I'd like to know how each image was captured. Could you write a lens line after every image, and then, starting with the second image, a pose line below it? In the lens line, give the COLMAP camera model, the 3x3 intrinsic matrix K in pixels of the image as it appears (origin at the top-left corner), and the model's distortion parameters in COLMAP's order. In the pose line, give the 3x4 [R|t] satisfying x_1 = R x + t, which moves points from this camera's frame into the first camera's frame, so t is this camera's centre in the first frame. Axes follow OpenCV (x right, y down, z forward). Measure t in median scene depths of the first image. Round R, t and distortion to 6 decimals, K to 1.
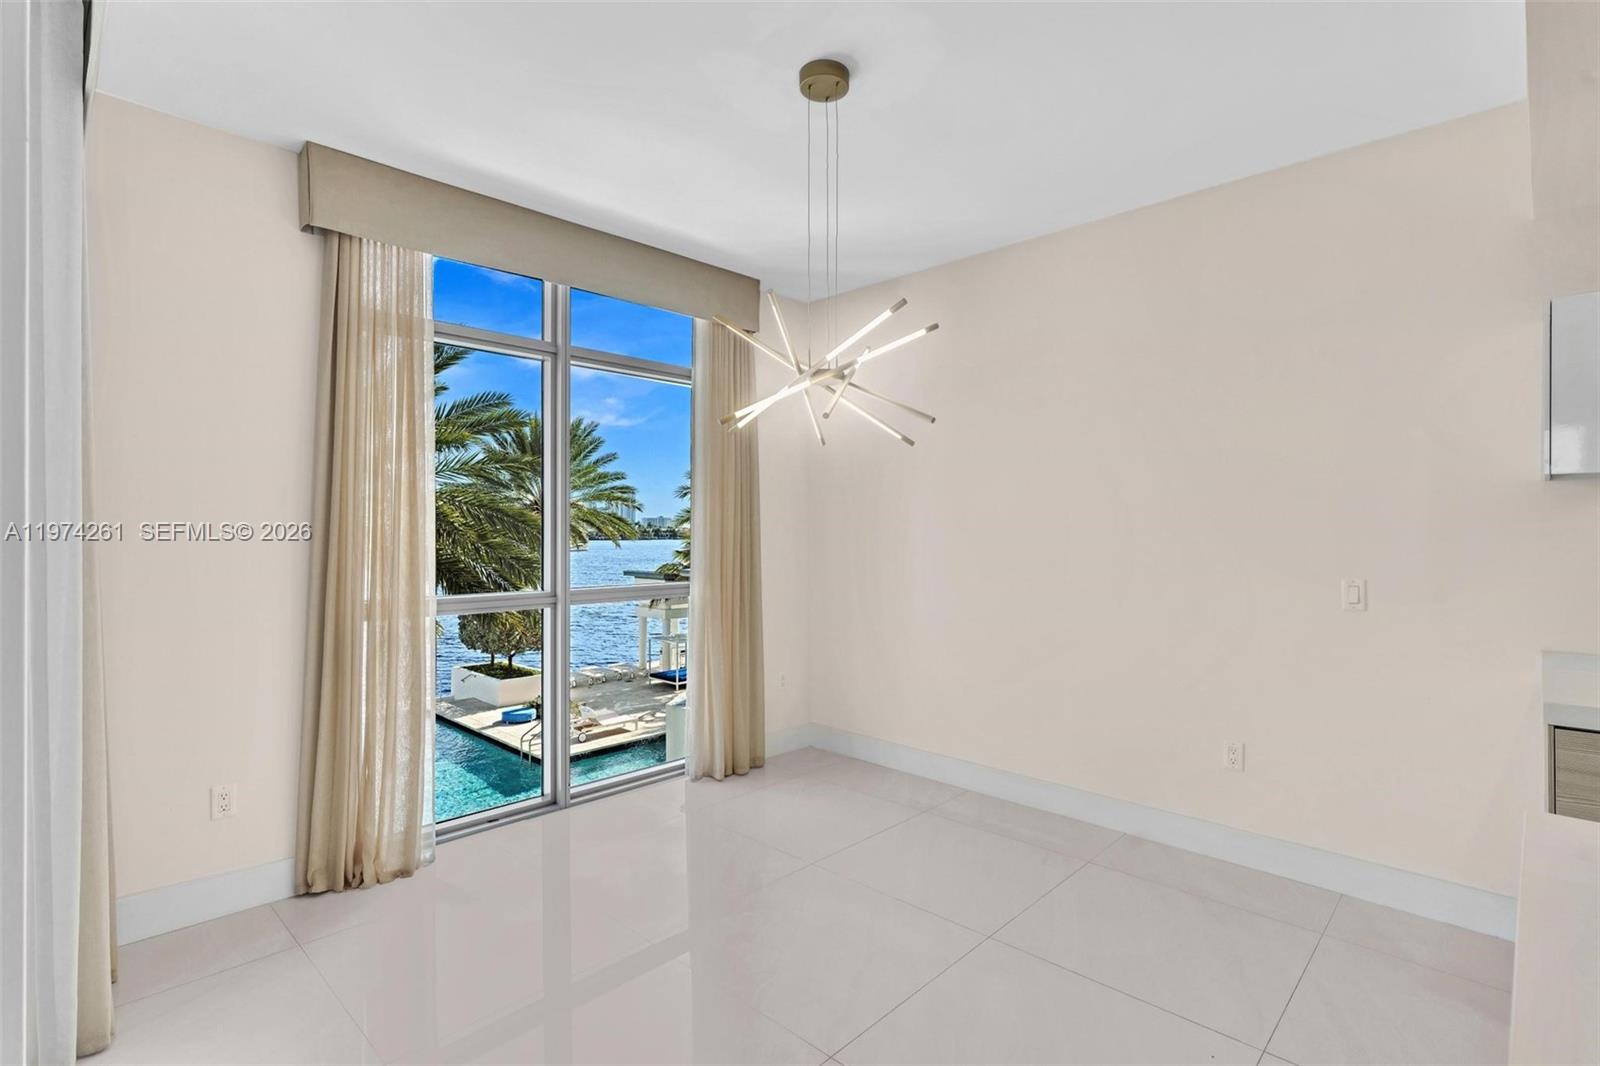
lens RADIAL K [[767.7, 0, 796.2], [0, 767.7, 528.9], [0, 0, 1]] dist [-0.010866, 0.000957]
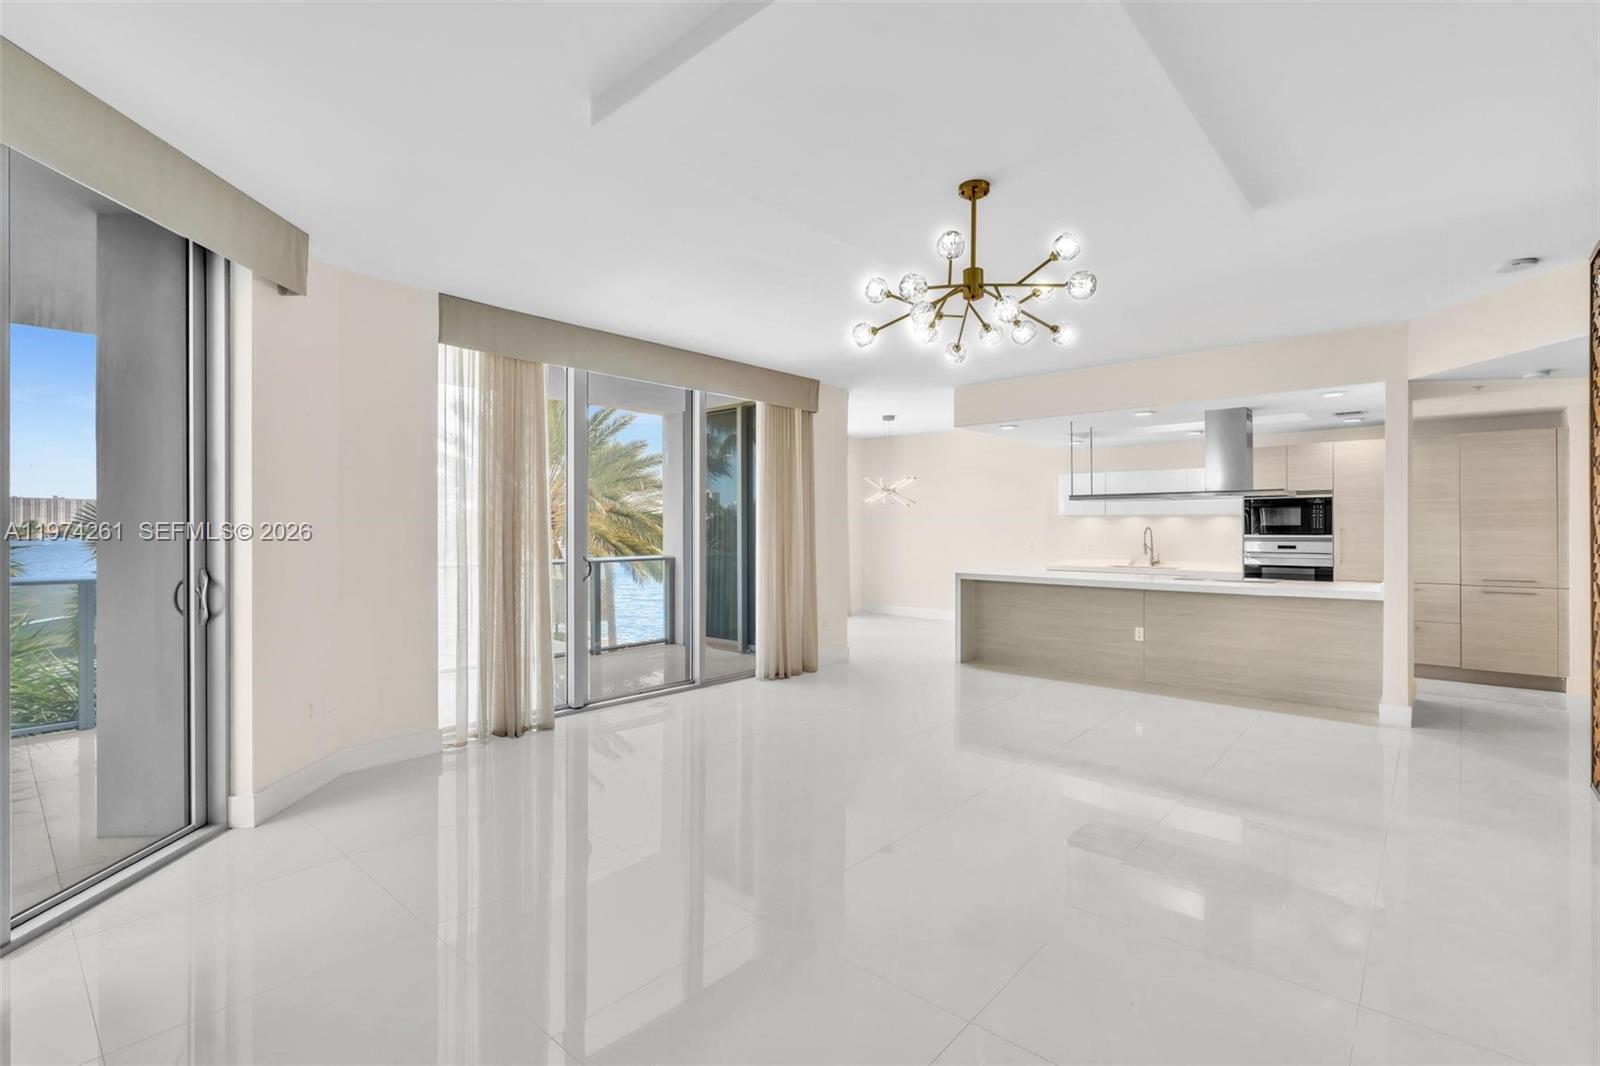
lens RADIAL K [[724.1, 0, 800.4], [0, 724.1, 524.5], [0, 0, 1]] dist [-0.004460, 0.001081]
pose [[0.998998, 0.002089, 0.044717, -0.339421], [-0.002005, 0.999996, -0.001925, -0.005038], [-0.044721, 0.001833, 0.998998, -1.588081]]
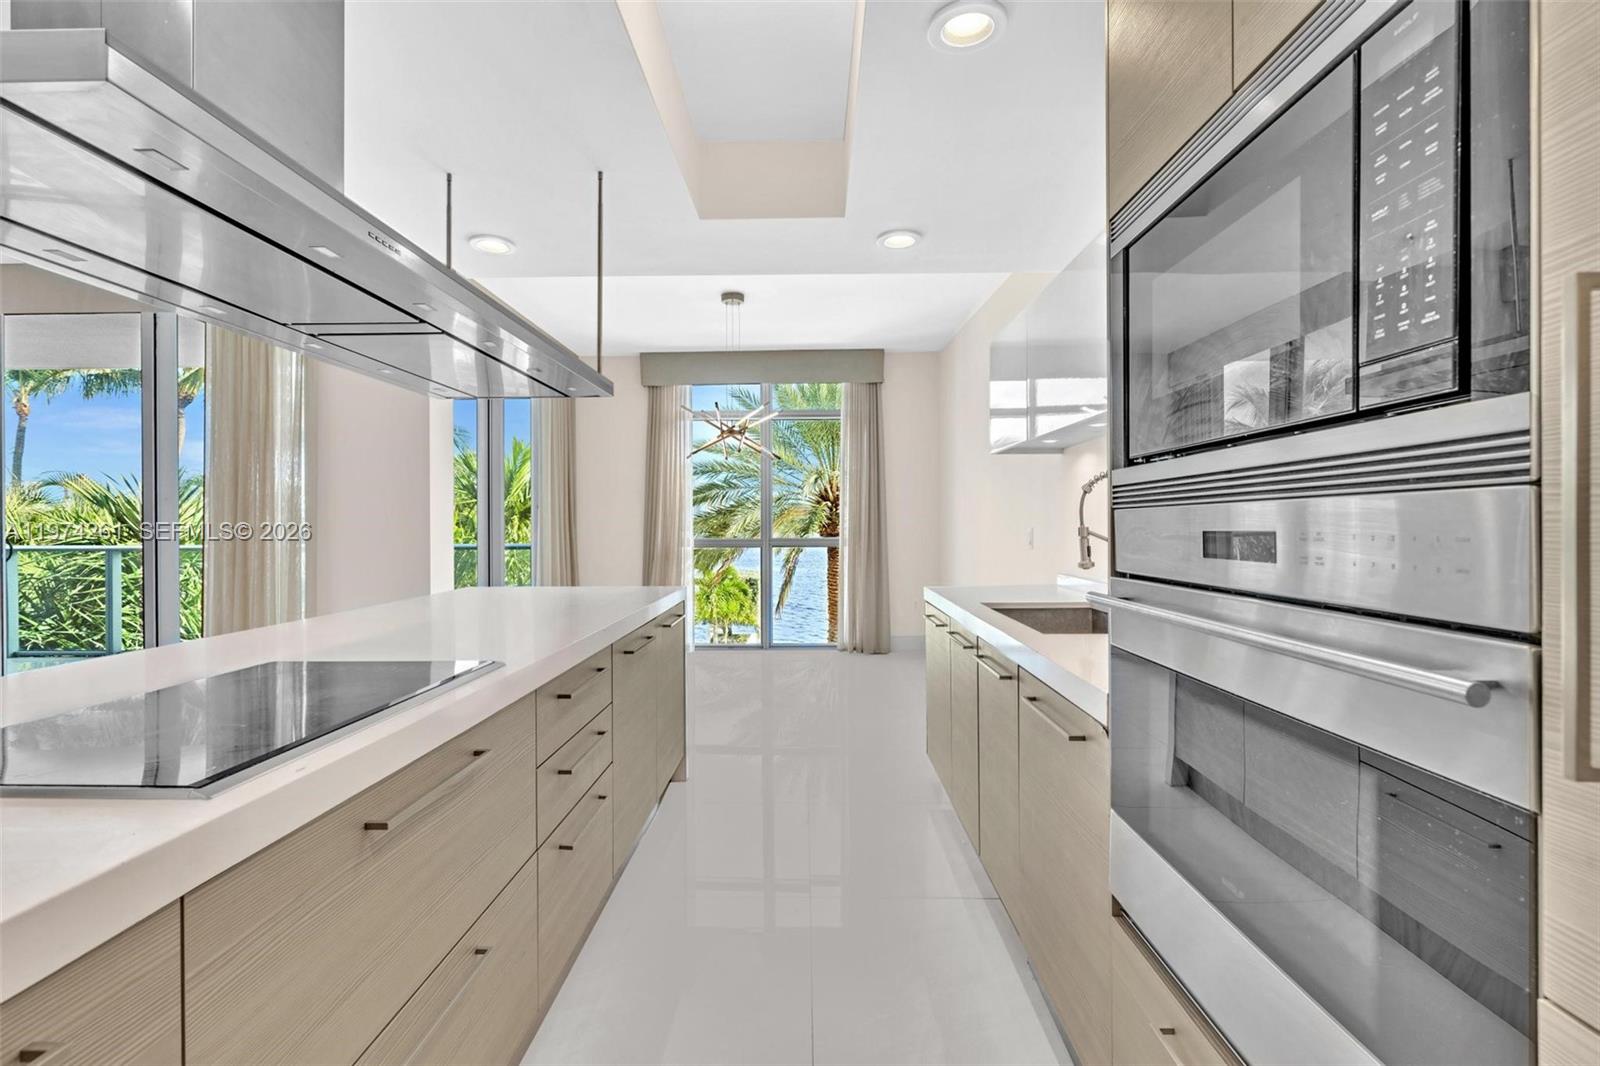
lens RADIAL K [[724.1, 0, 785.2], [0, 724.1, 523.4], [0, 0, 1]] dist [-0.004460, 0.001081]
pose [[0.677406, 0.002334, -0.735605, 0.946253], [0.000247, 0.999994, 0.003400, 0.034872], [0.735609, -0.002485, 0.677402, -0.179259]]
